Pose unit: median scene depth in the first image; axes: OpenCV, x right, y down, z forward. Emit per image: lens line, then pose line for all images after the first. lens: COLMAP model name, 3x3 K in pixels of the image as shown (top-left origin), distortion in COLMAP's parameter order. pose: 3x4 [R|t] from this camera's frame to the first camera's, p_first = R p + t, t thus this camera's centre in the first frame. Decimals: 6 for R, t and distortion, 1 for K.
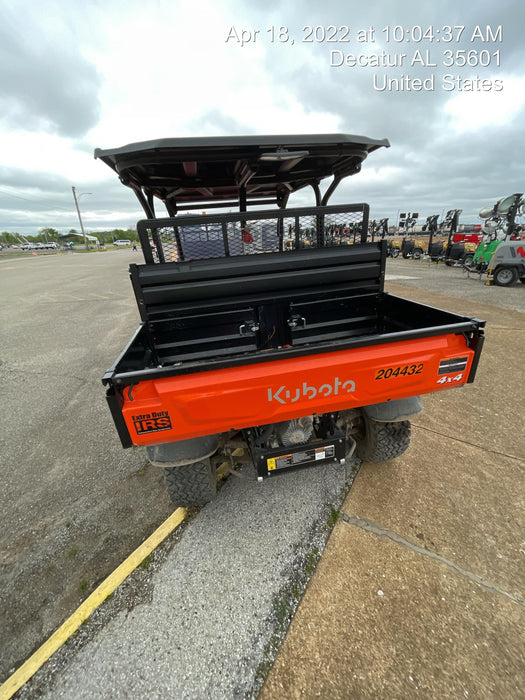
lens RADIAL K [[282.4, 0, 262.5], [0, 282.4, 350.0], [0, 0, 1]] dist [-0.005215, 0.000130]
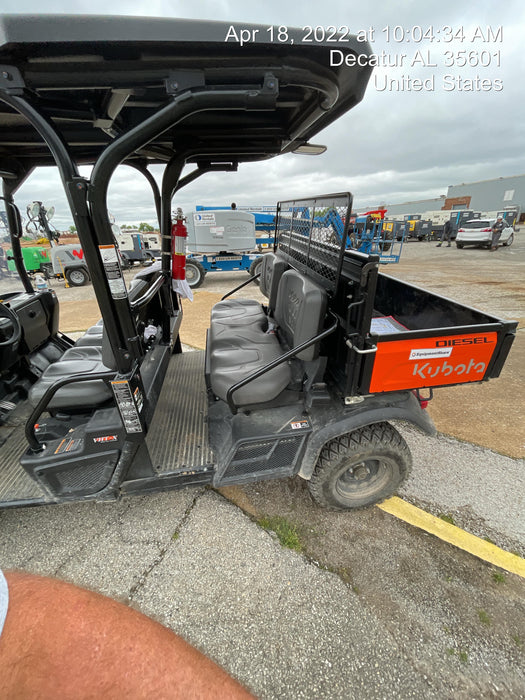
lens RADIAL K [[282.4, 0, 262.5], [0, 282.4, 350.0], [0, 0, 1]] dist [-0.005215, 0.000130]
pose [[0.048213, -0.375376, 0.925618, -1.037886], [0.403756, 0.854935, 0.325681, -0.384167], [-0.913596, 0.358021, 0.192779, 1.036095]]
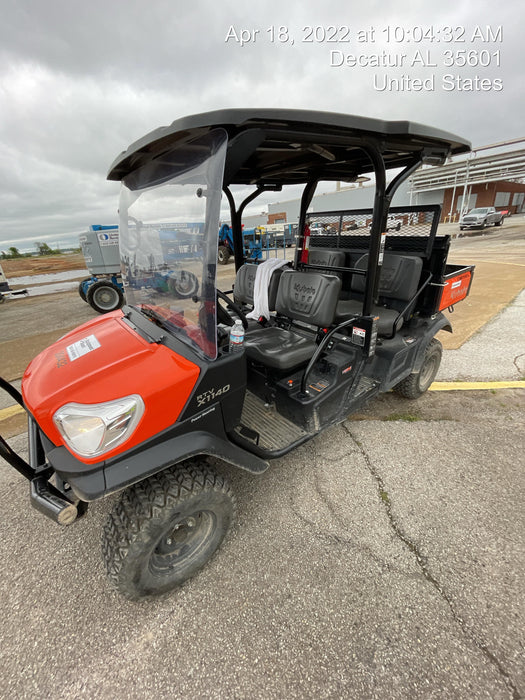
lens RADIAL K [[282.4, 0, 262.5], [0, 282.4, 350.0], [0, 0, 1]] dist [-0.005215, 0.000130]
pose [[-0.457795, -0.275739, 0.845217, -1.194358], [0.423819, 0.768031, 0.480111, -0.804609], [-0.781538, 0.578011, -0.234738, 2.061106]]
